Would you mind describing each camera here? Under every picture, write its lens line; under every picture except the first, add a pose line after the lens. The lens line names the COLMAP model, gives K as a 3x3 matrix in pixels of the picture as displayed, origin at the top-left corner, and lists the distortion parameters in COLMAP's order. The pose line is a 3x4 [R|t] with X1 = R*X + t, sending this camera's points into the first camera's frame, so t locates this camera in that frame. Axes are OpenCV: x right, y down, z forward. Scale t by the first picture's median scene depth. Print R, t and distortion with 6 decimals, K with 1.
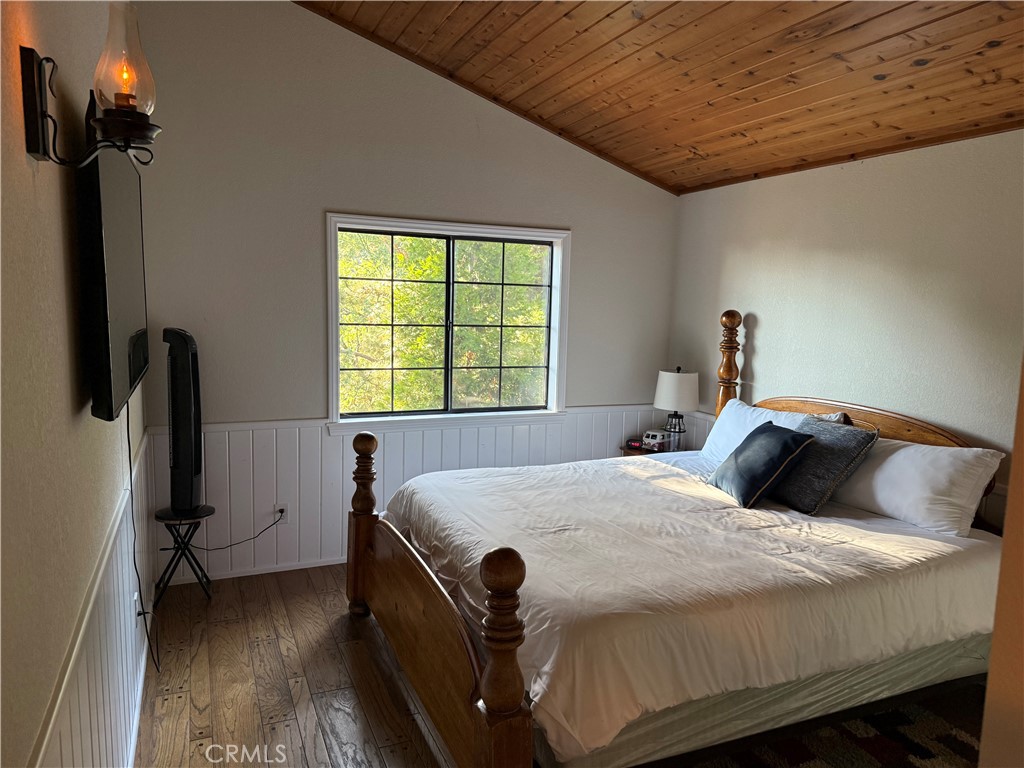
lens RADIAL K [[720.6, 0, 512.0], [0, 720.6, 384.0], [0, 0, 1]] dist [0.042846, -0.002960]
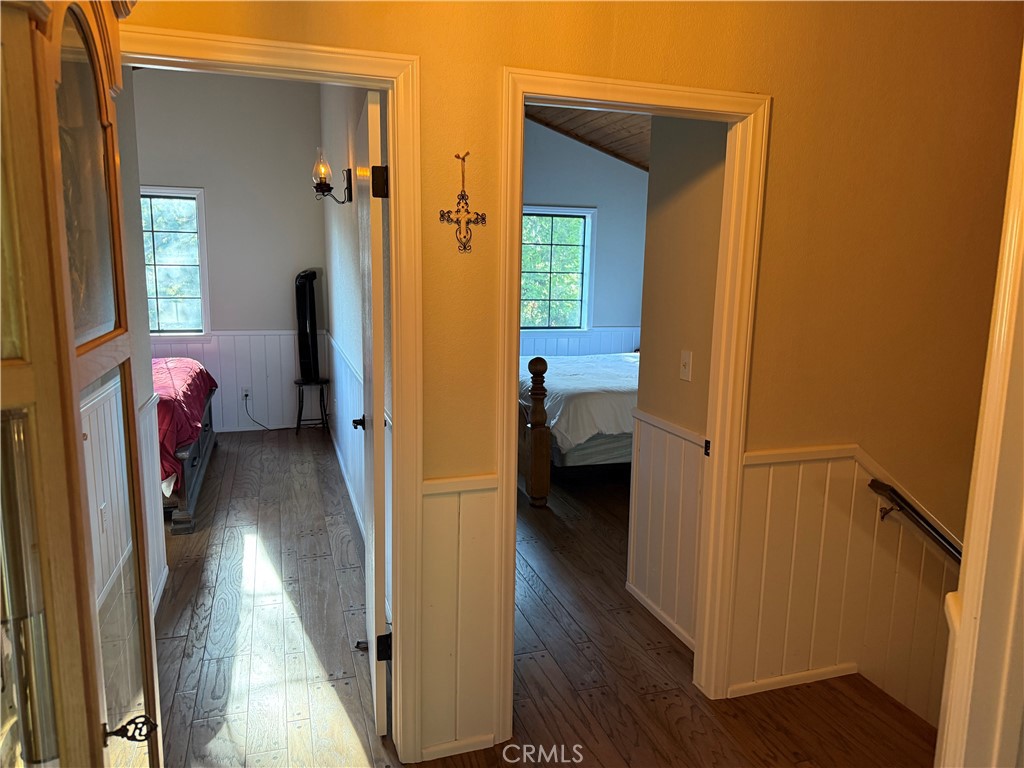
lens RADIAL K [[720.6, 0, 512.0], [0, 720.6, 384.0], [0, 0, 1]] dist [0.042846, -0.002960]
pose [[0.995572, 0.013036, -0.093097, 0.049710], [-0.008529, 0.998780, 0.048638, 0.083161], [0.093618, -0.047628, 0.994468, -0.540156]]
